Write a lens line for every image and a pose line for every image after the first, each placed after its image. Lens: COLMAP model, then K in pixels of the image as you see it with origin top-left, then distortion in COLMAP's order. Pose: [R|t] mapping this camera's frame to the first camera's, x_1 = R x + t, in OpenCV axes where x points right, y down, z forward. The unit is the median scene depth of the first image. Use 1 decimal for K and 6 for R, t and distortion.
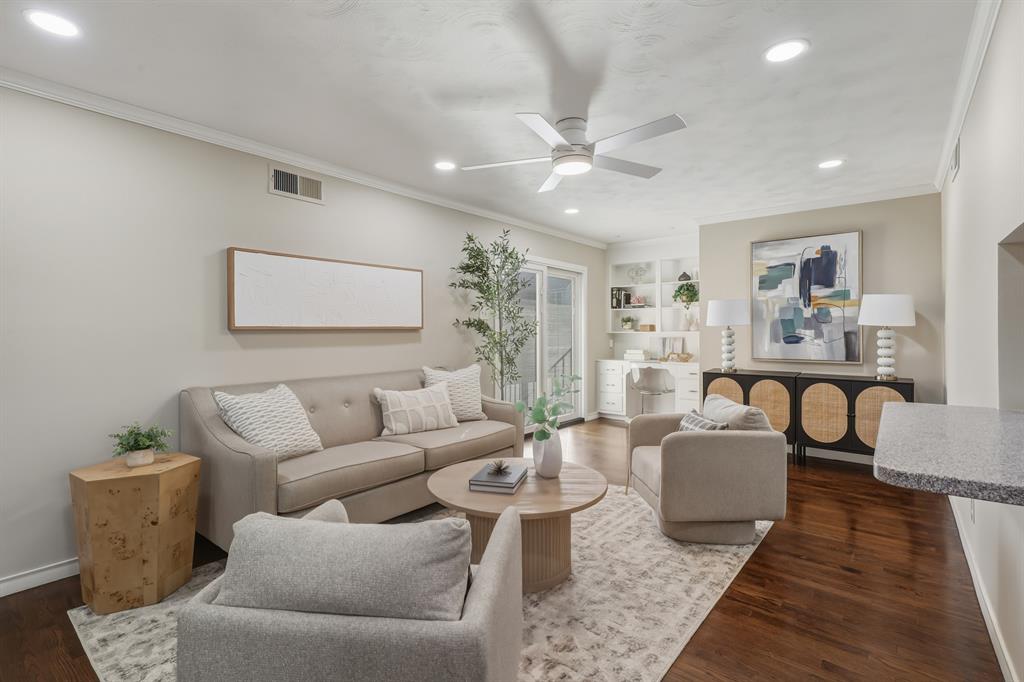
lens RADIAL K [[470.5, 0, 508.9], [0, 470.5, 335.8], [0, 0, 1]] dist [-0.003231, -0.000159]
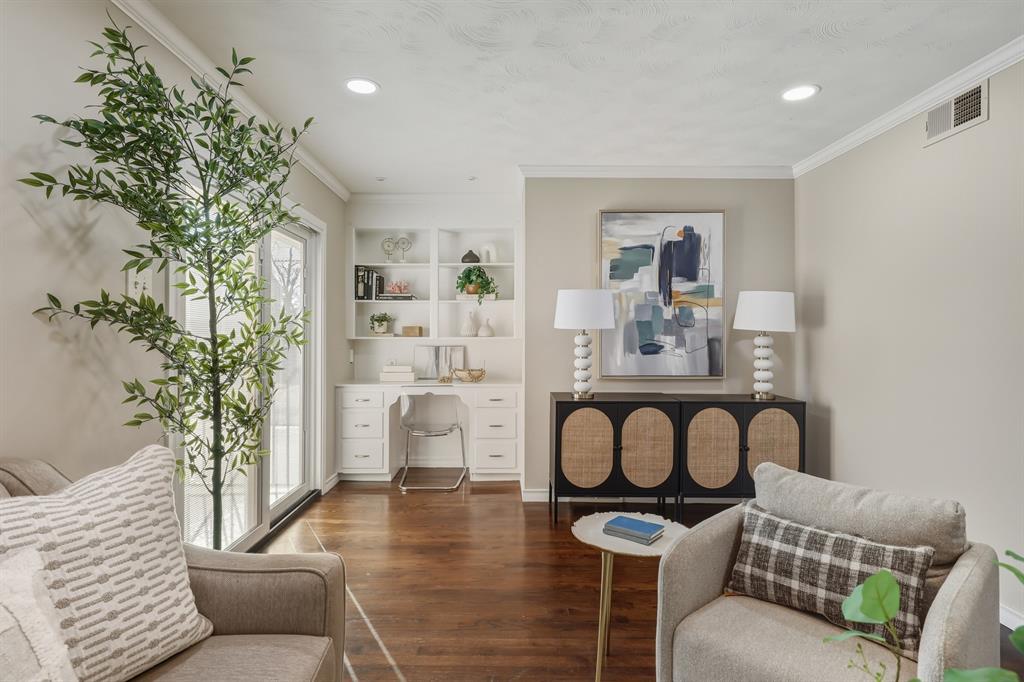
lens RADIAL K [[522.8, 0, 507.2], [0, 522.8, 334.5], [0, 0, 1]] dist [-0.004283, -0.000092]
pose [[0.769074, 0.007191, 0.639119, -0.095386], [0.001426, 0.999915, -0.012966, -0.004326], [-0.639158, 0.010883, 0.768998, 0.520659]]
